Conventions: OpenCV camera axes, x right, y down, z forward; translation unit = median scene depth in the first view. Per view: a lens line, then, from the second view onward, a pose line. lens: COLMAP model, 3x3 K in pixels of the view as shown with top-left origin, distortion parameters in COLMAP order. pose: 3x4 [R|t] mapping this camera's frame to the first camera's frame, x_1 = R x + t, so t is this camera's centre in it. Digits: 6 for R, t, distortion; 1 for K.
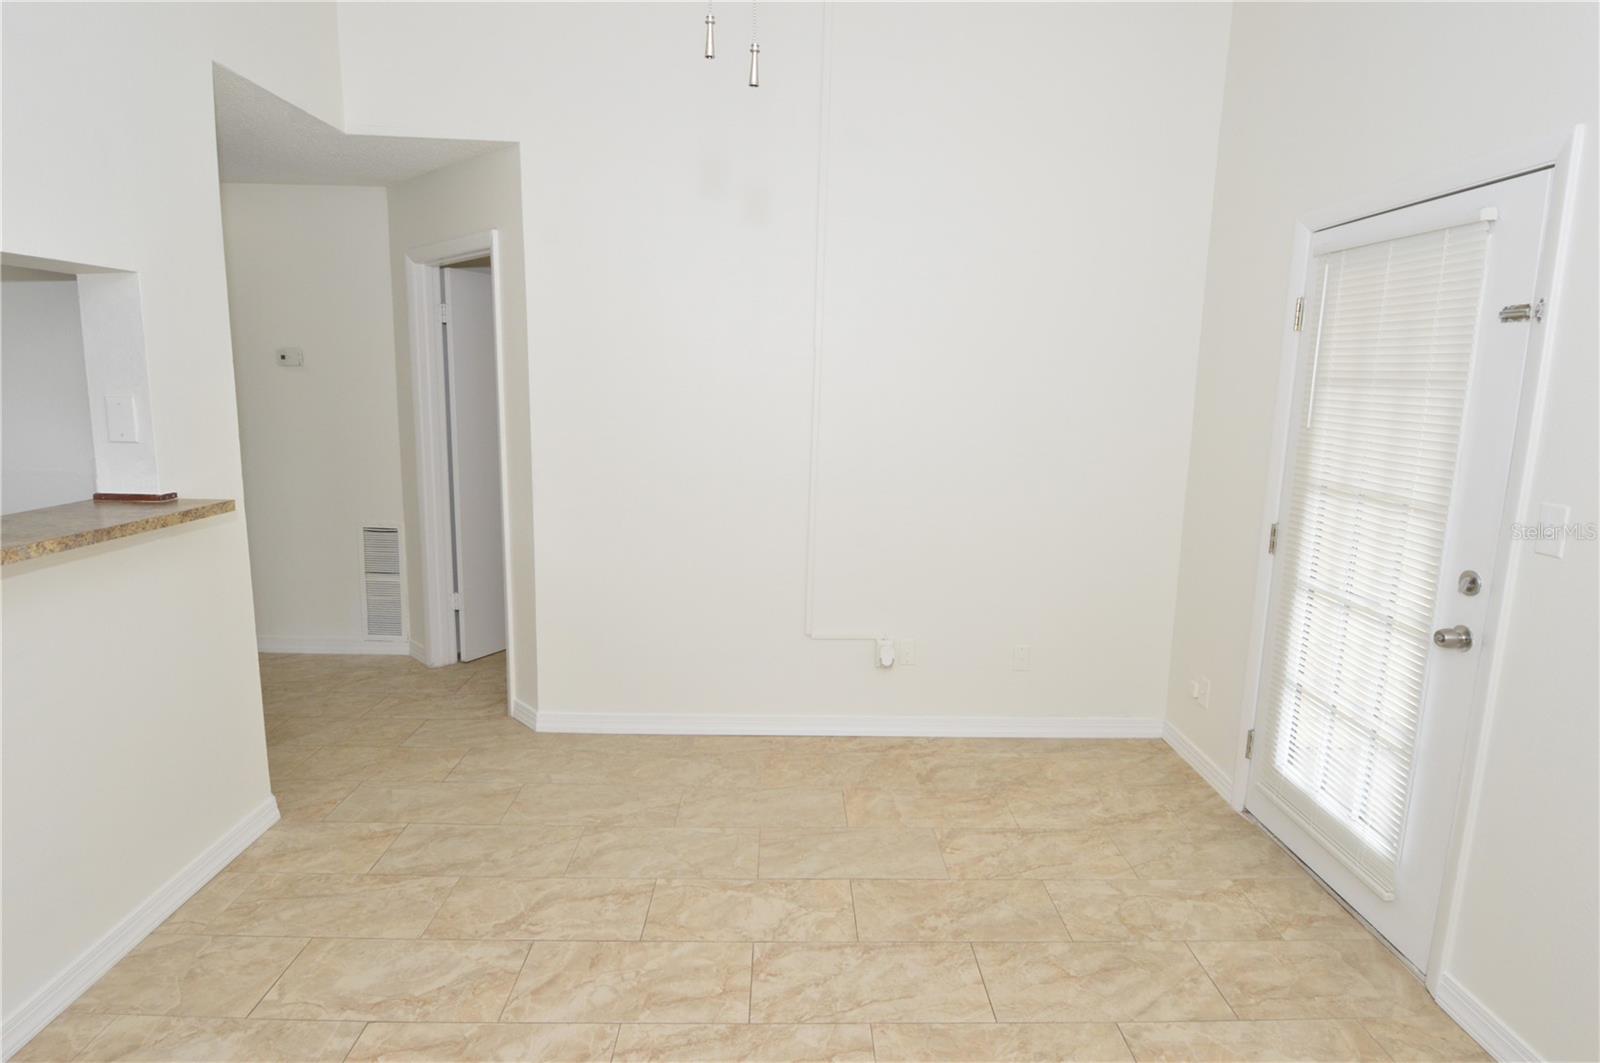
lens RADIAL K [[850.8, 0, 804.6], [0, 850.8, 525.0], [0, 0, 1]] dist [0.016458, -0.026766]
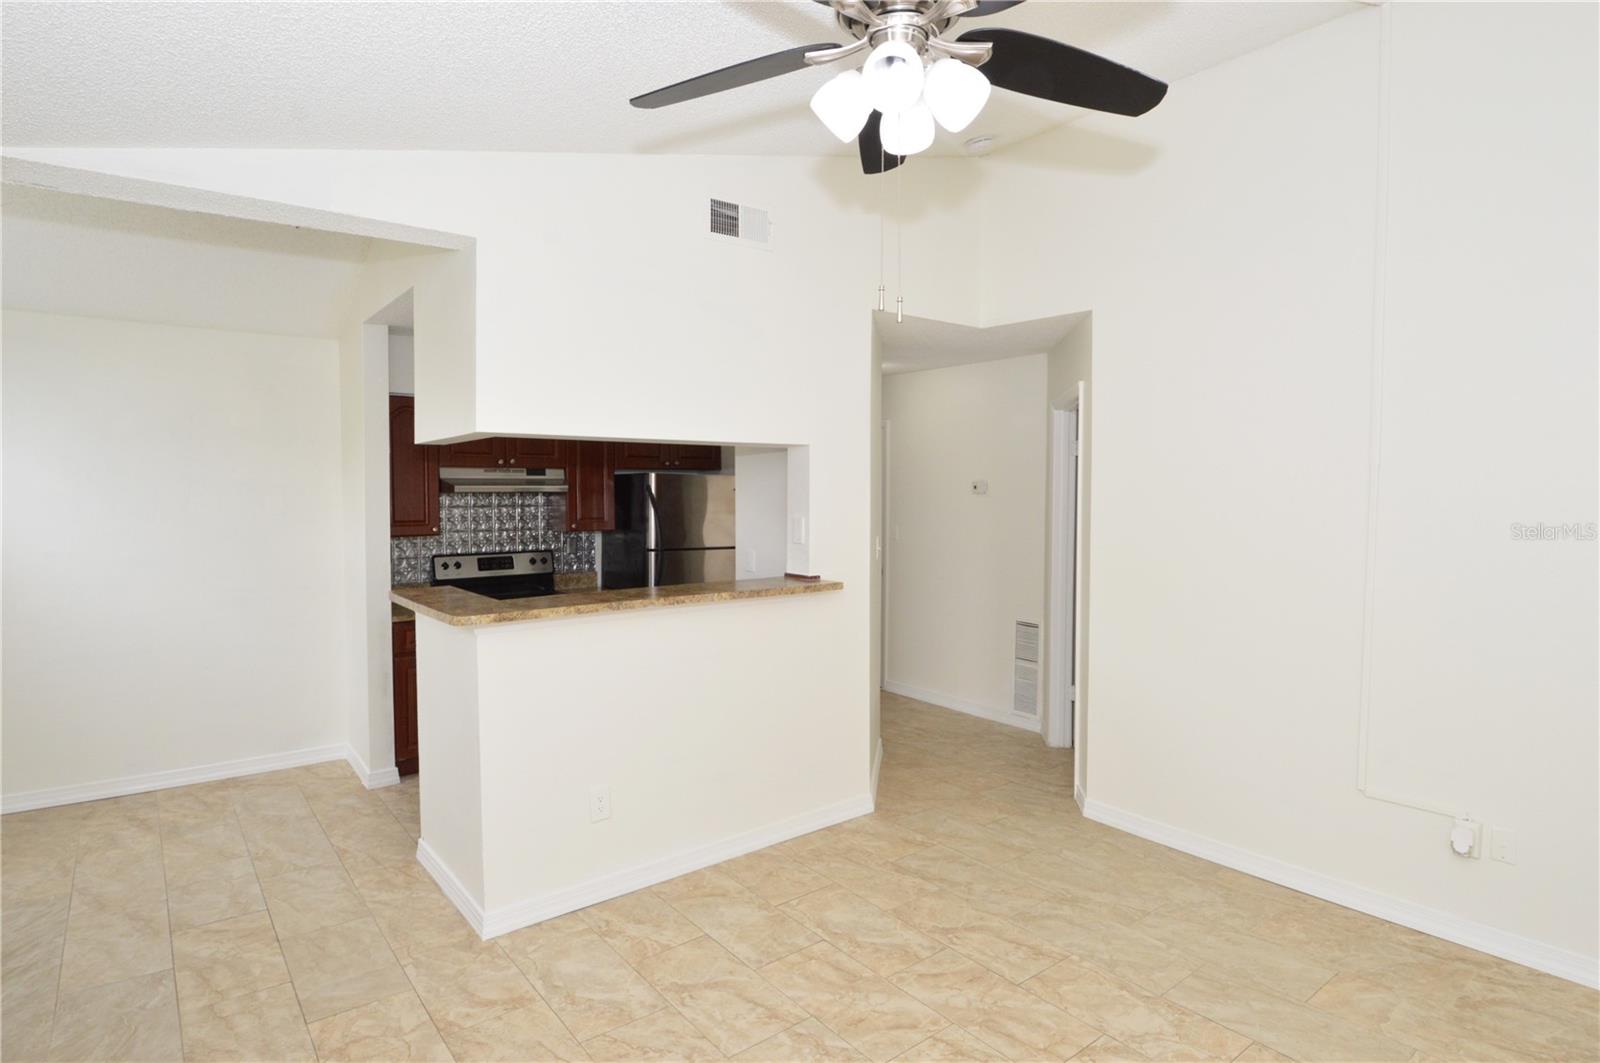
lens RADIAL K [[850.8, 0, 804.6], [0, 850.8, 525.0], [0, 0, 1]] dist [0.016458, -0.026766]
pose [[0.601872, 0.010499, -0.798524, 0.505541], [-0.119837, 0.989779, -0.077311, -0.004540], [0.789550, 0.142224, 0.596978, -0.004654]]
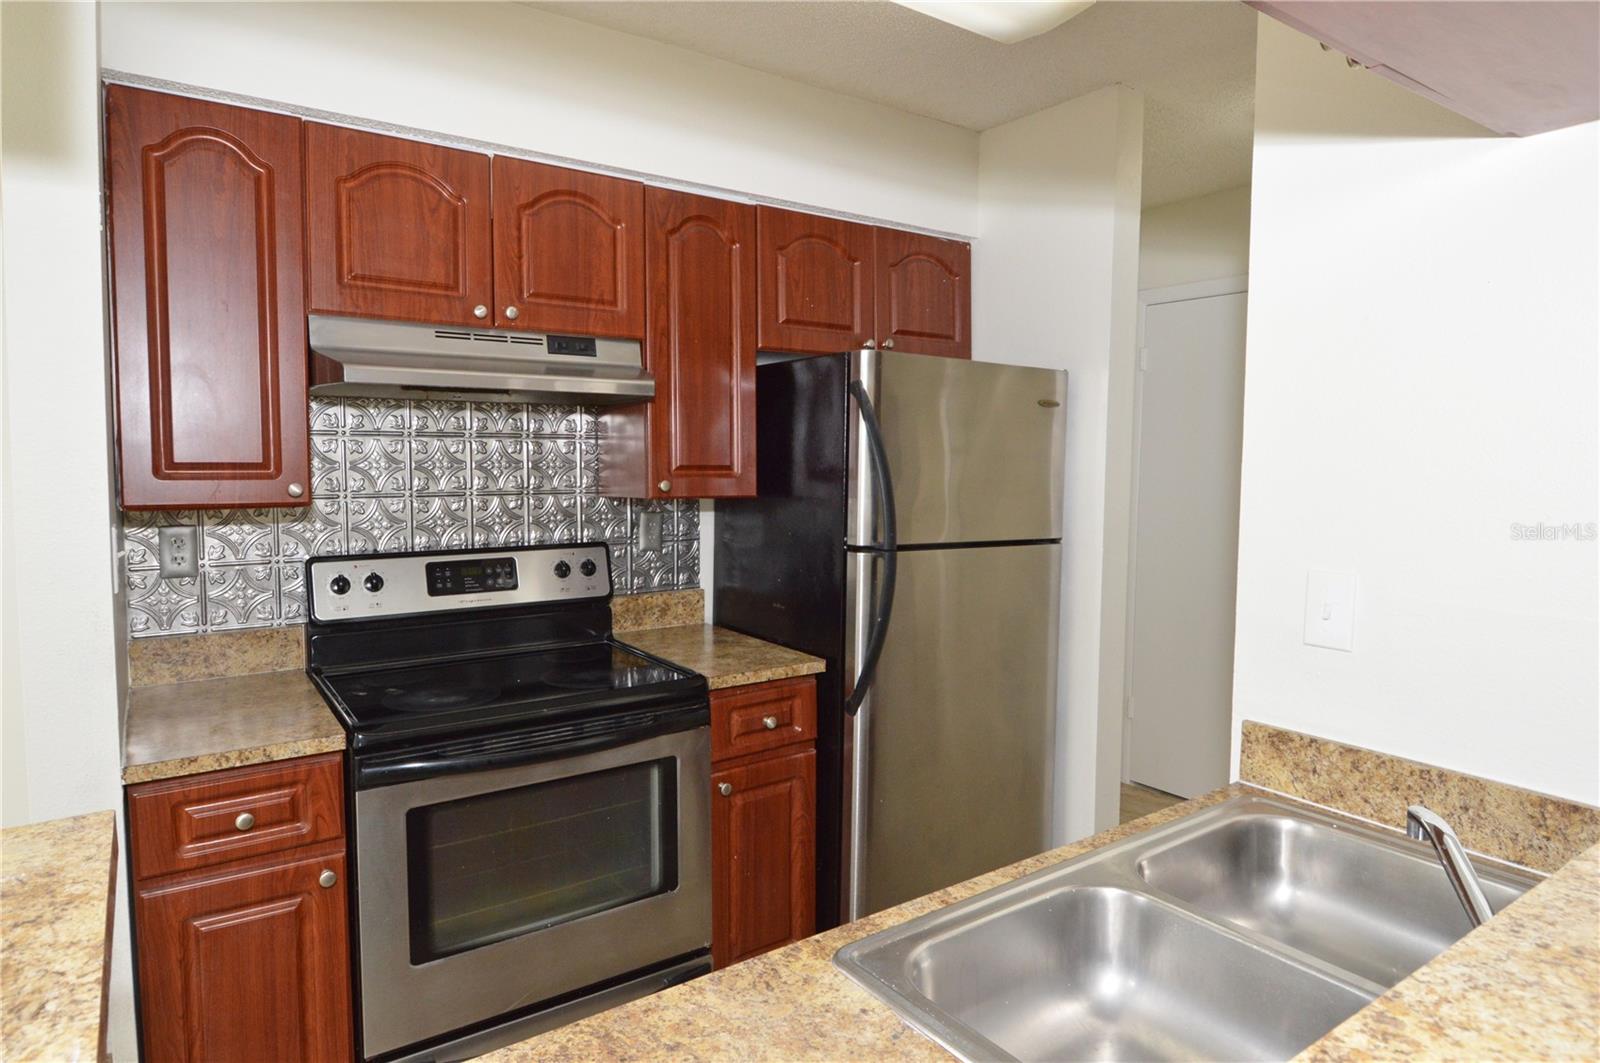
lens RADIAL K [[939.3, 0, 800.5], [0, 939.3, 523.9], [0, 0, 1]] dist [0.041105, -0.059383]
pose [[0.559064, 0.041159, -0.828103, -0.683397], [-0.132071, 0.990435, -0.039936, -0.039066], [0.818538, 0.131695, 0.559152, 0.401456]]
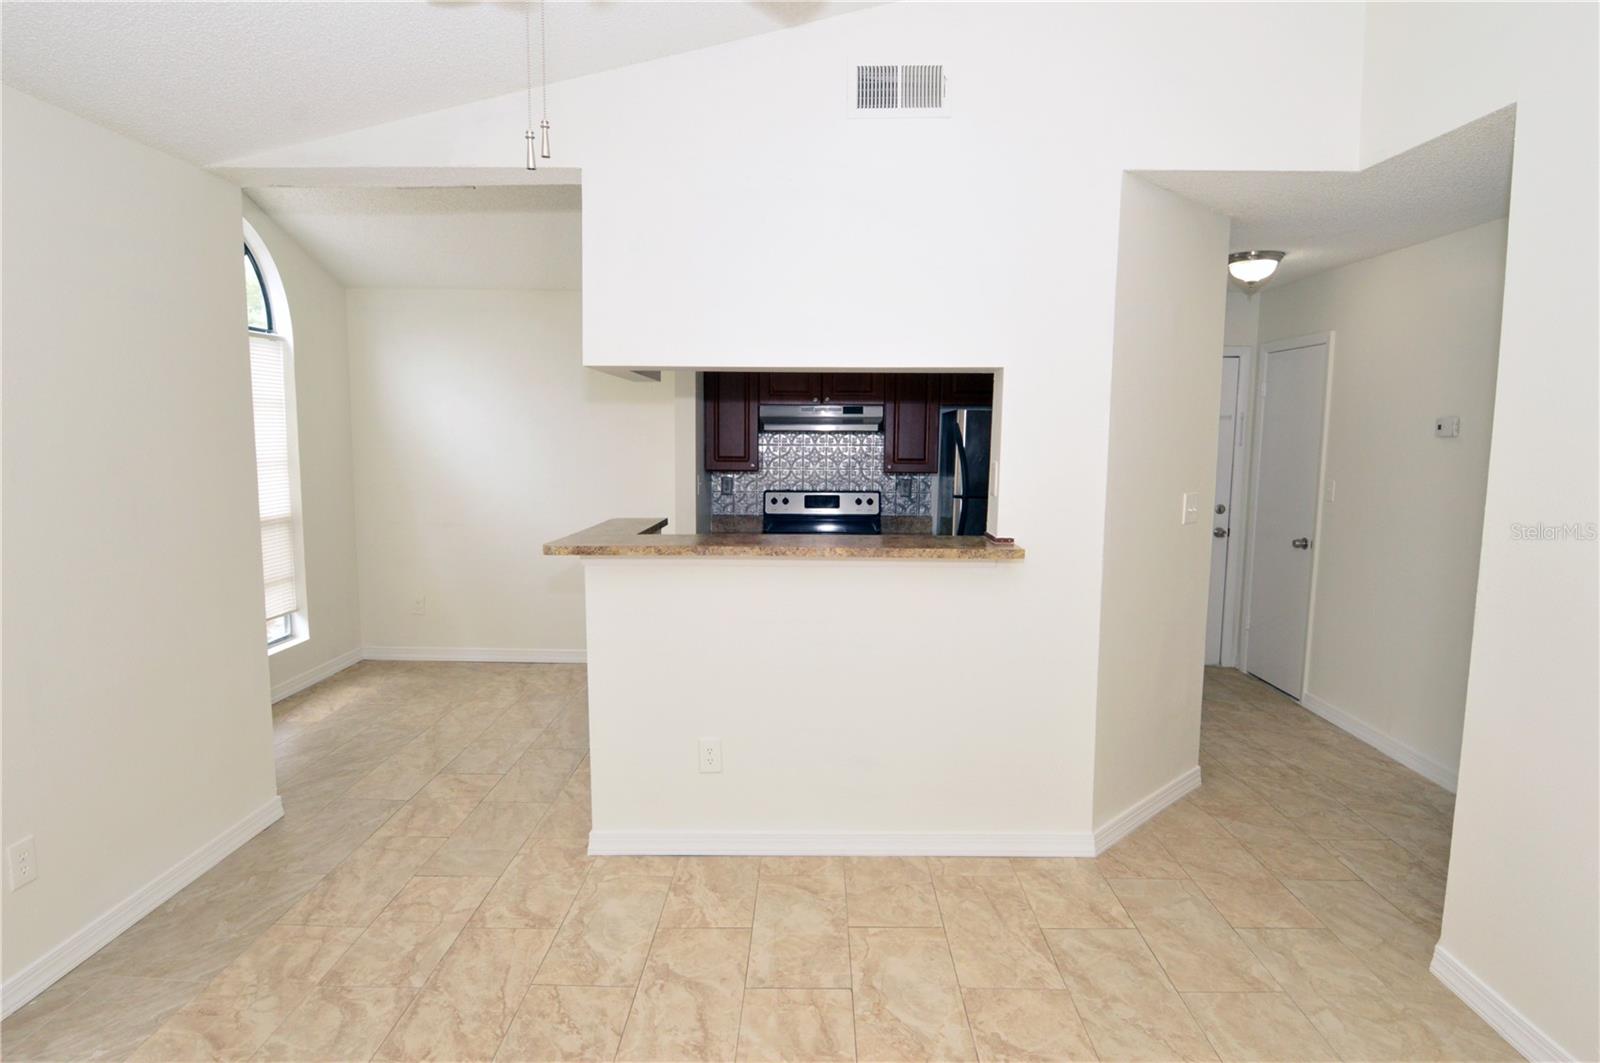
lens RADIAL K [[850.8, 0, 804.6], [0, 850.8, 525.0], [0, 0, 1]] dist [0.016458, -0.026766]
pose [[-0.032525, 0.086781, -0.995696, 0.483218], [-0.174364, 0.980453, 0.091148, -0.110673], [0.984144, 0.176579, -0.016757, 0.672218]]
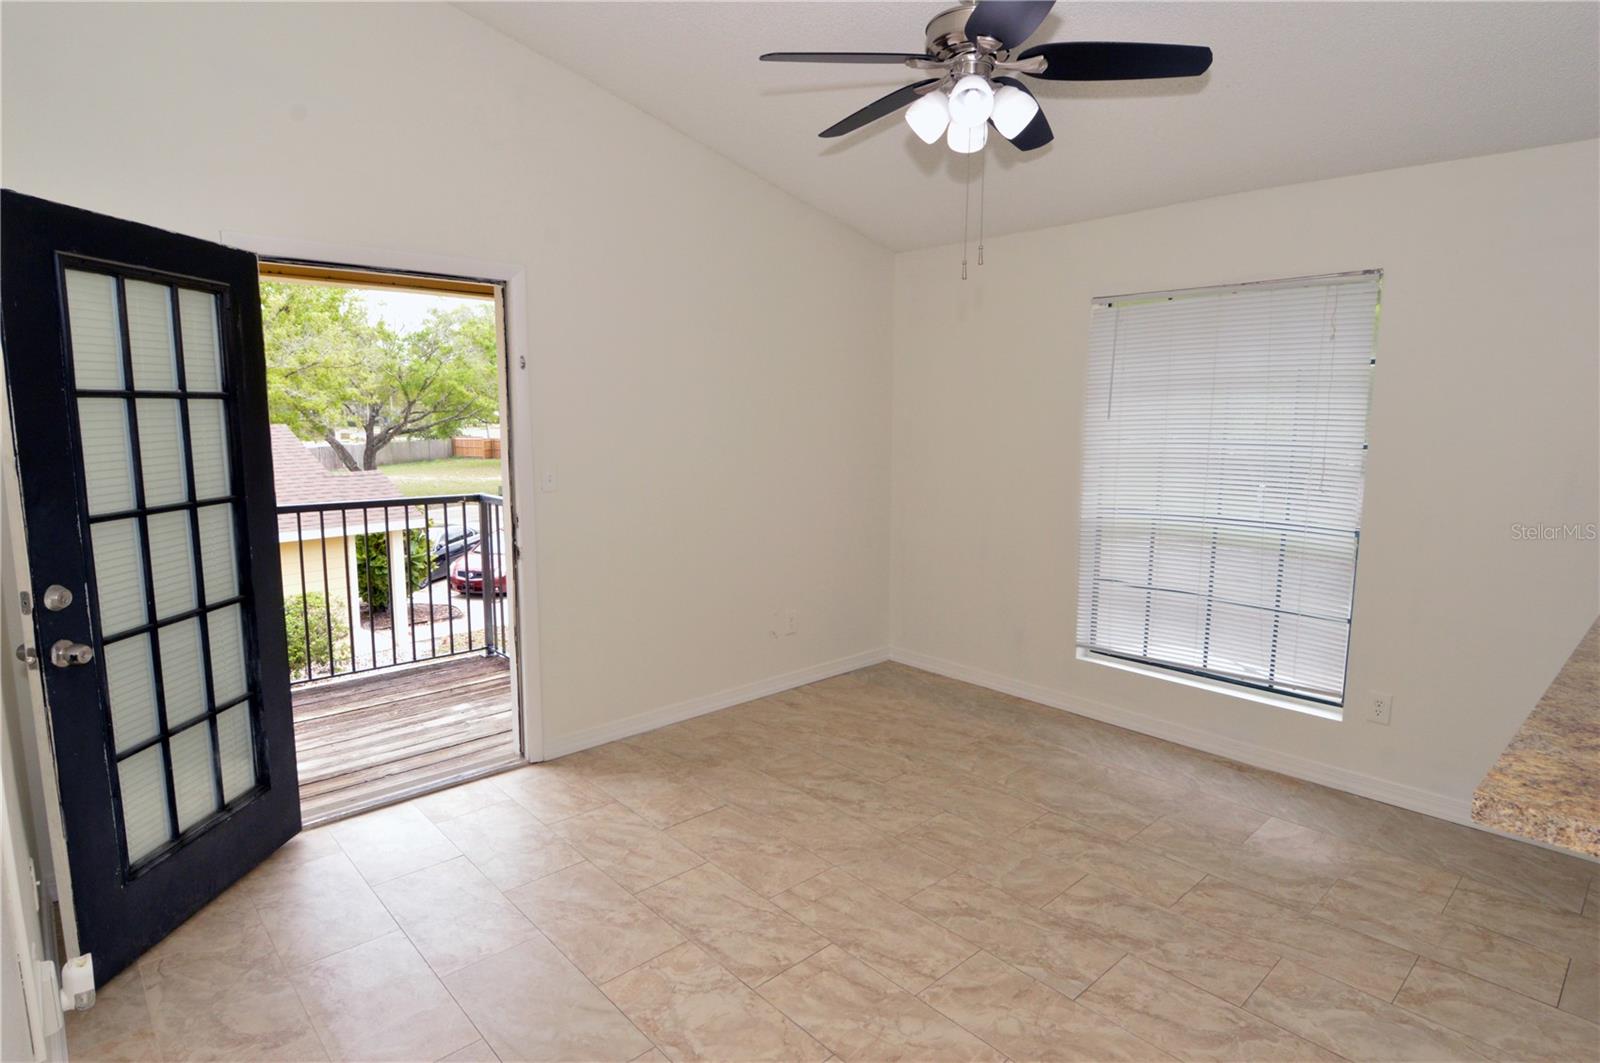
lens RADIAL K [[850.8, 0, 804.6], [0, 850.8, 525.0], [0, 0, 1]] dist [0.016458, -0.026766]
pose [[-0.662820, -0.126628, 0.737994, -0.690876], [0.105191, 0.960076, 0.259209, -0.243777], [-0.741353, 0.249439, -0.623037, 1.319841]]
